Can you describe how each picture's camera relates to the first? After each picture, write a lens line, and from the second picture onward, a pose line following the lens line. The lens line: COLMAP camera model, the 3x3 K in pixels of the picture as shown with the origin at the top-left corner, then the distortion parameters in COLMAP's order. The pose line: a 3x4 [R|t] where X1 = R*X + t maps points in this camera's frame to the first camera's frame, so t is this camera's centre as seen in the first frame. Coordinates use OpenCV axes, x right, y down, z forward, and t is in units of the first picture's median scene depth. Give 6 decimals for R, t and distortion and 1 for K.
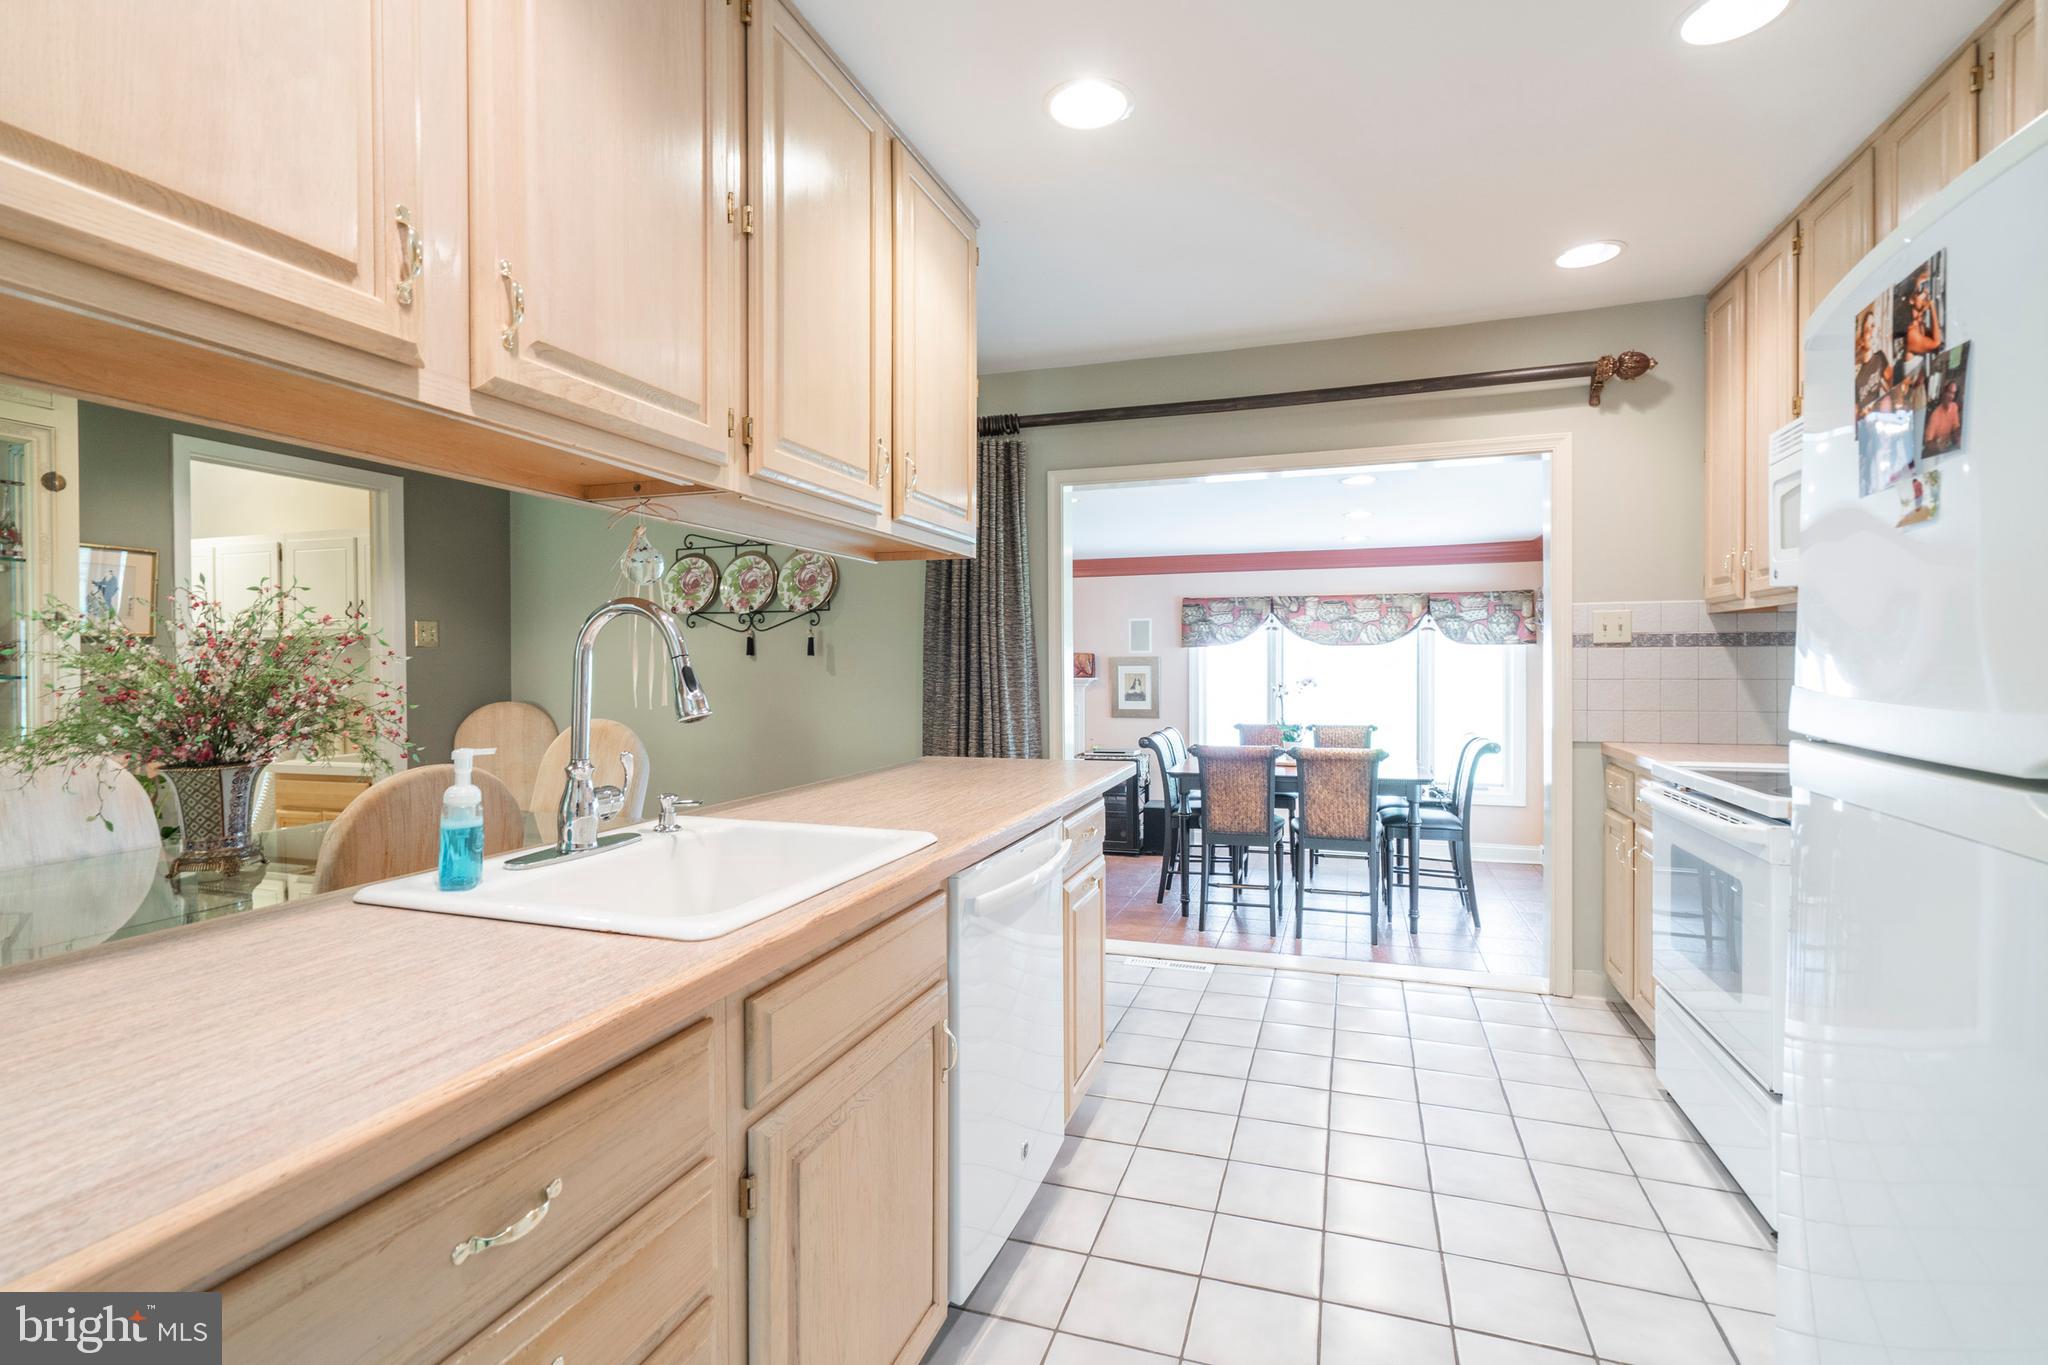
lens RADIAL K [[938.4, 0, 1022.2], [0, 938.4, 657.2], [0, 0, 1]] dist [0.001261, 0.000375]
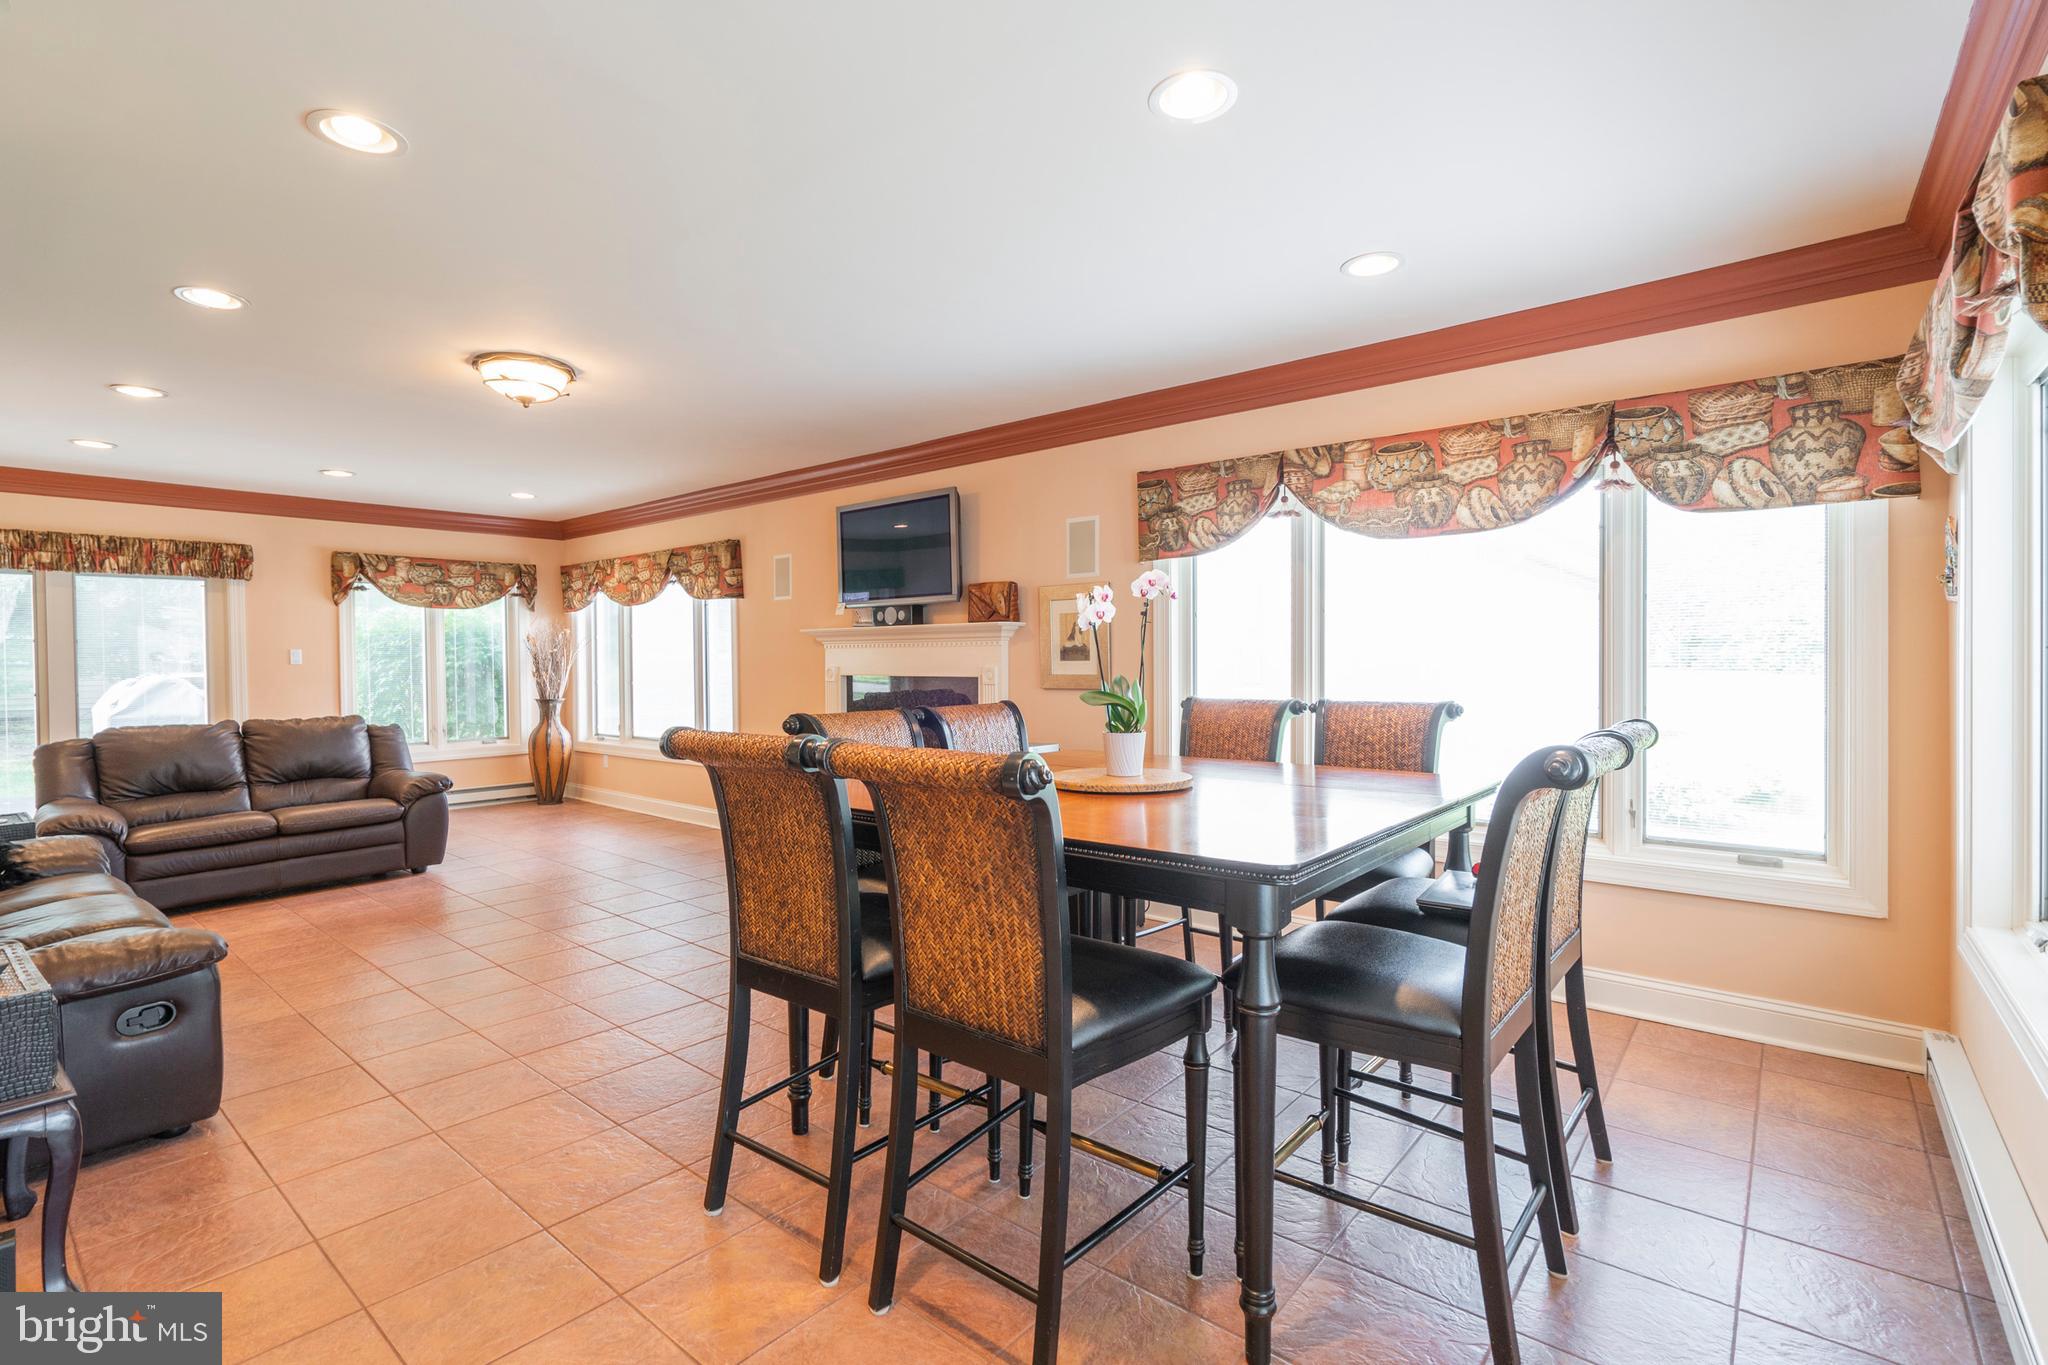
lens RADIAL K [[943.0, 0, 1018.5], [0, 943.0, 666.6], [0, 0, 1]] dist [0.001488, 0.000279]
pose [[0.936007, -0.001292, -0.351980, 0.329067], [0.008803, 0.999766, 0.019739, 0.043384], [0.351872, -0.021575, 0.935799, 0.492727]]
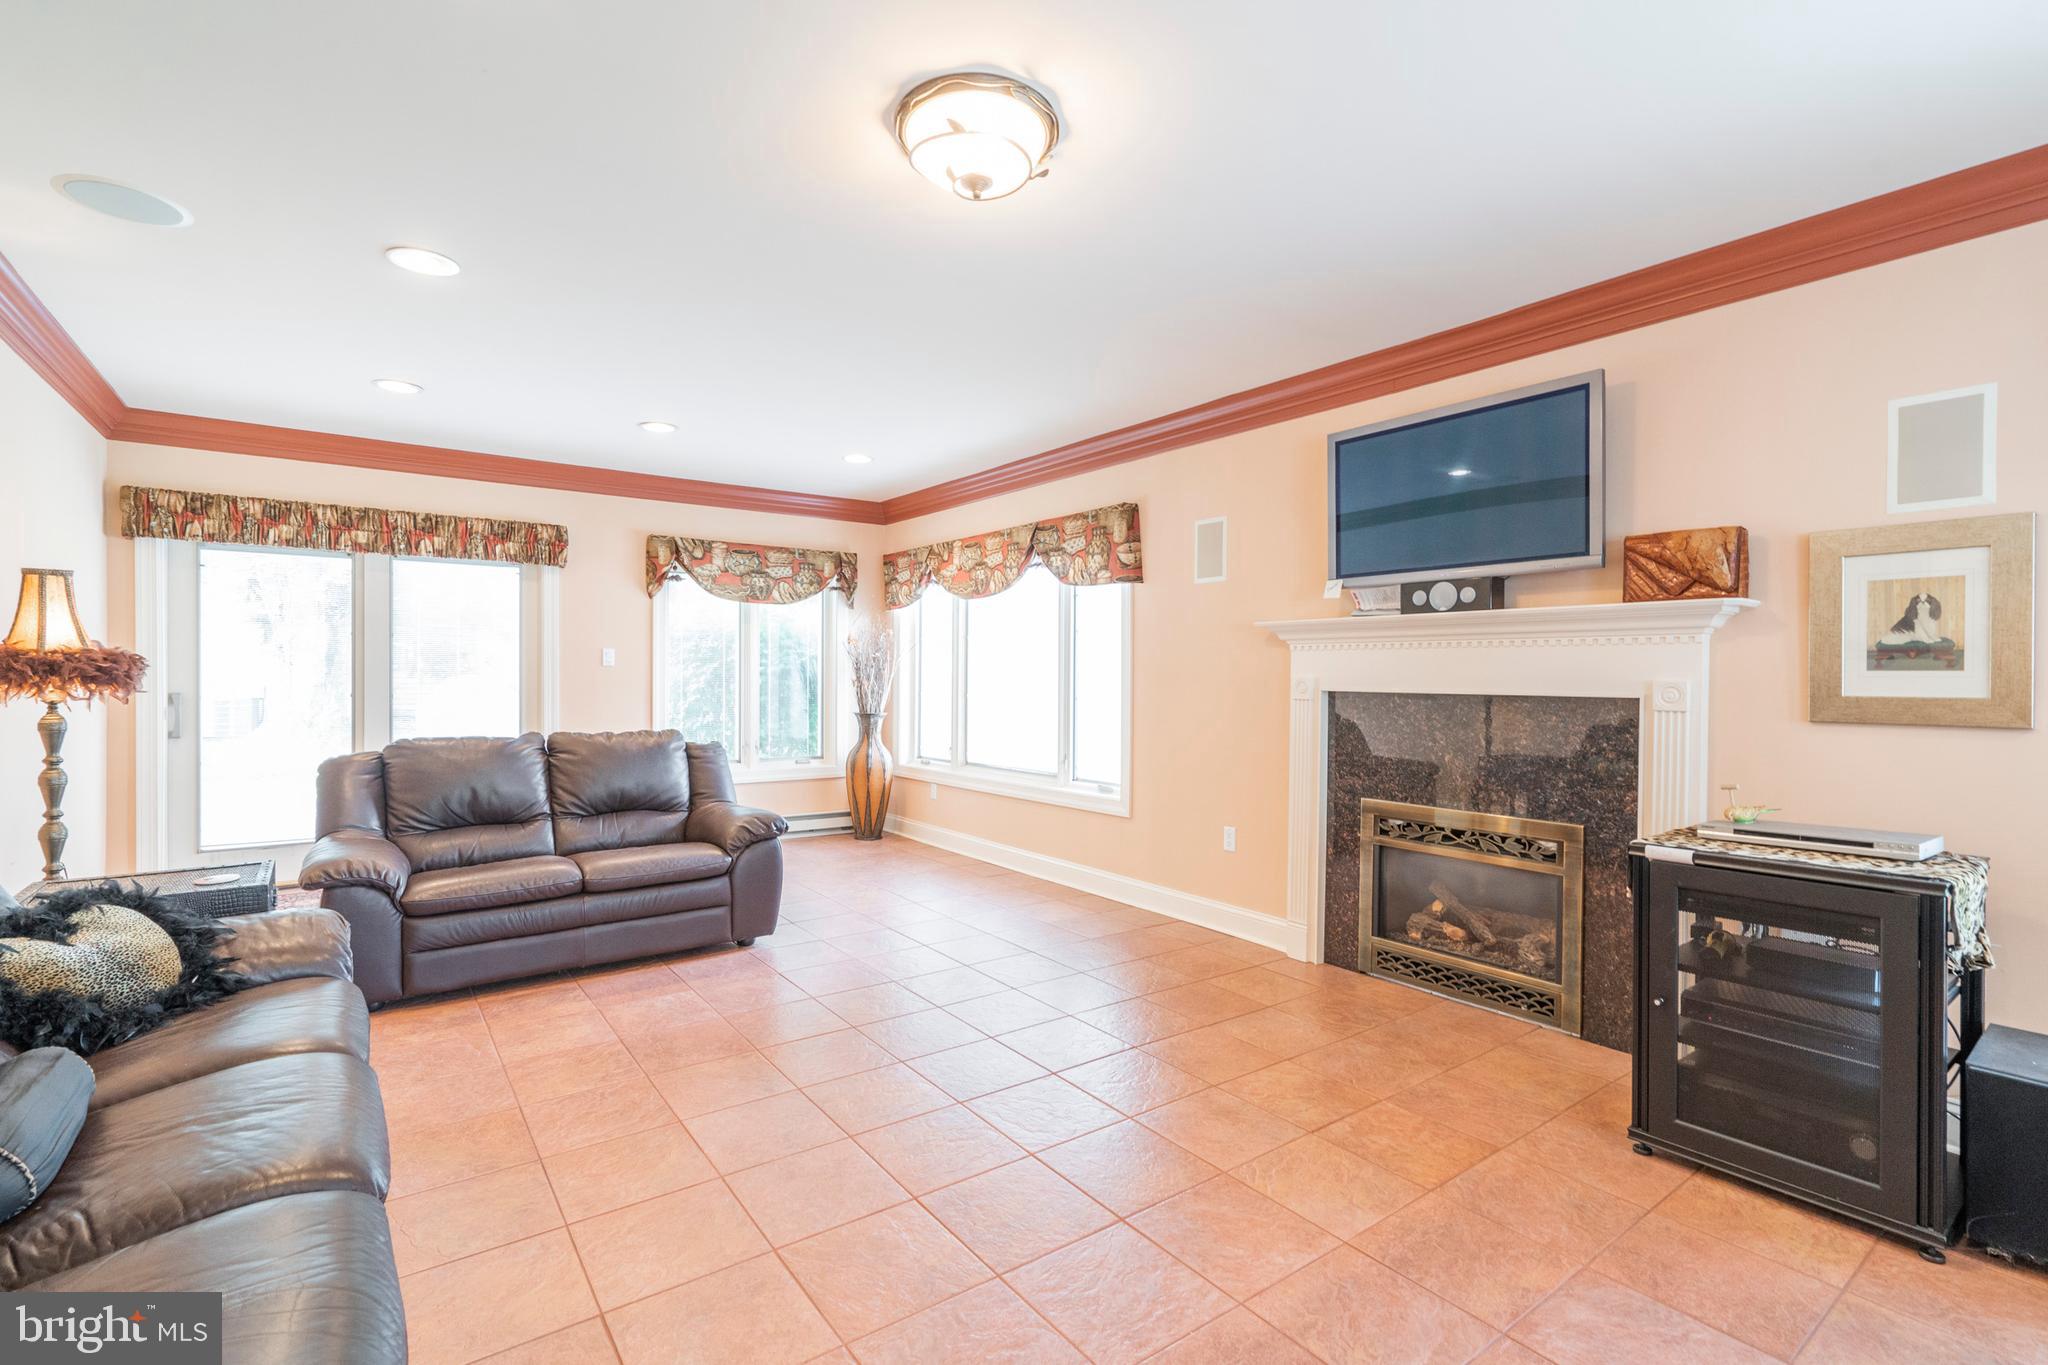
lens RADIAL K [[938.3, 0, 1017.3], [0, 938.3, 674.5], [0, 0, 1]] dist [-0.001086, 0.001059]
pose [[0.824860, 0.008729, -0.565269, 0.059714], [-0.005205, 0.999956, 0.007845, 0.052816], [0.565313, -0.003529, 0.824869, 0.659670]]
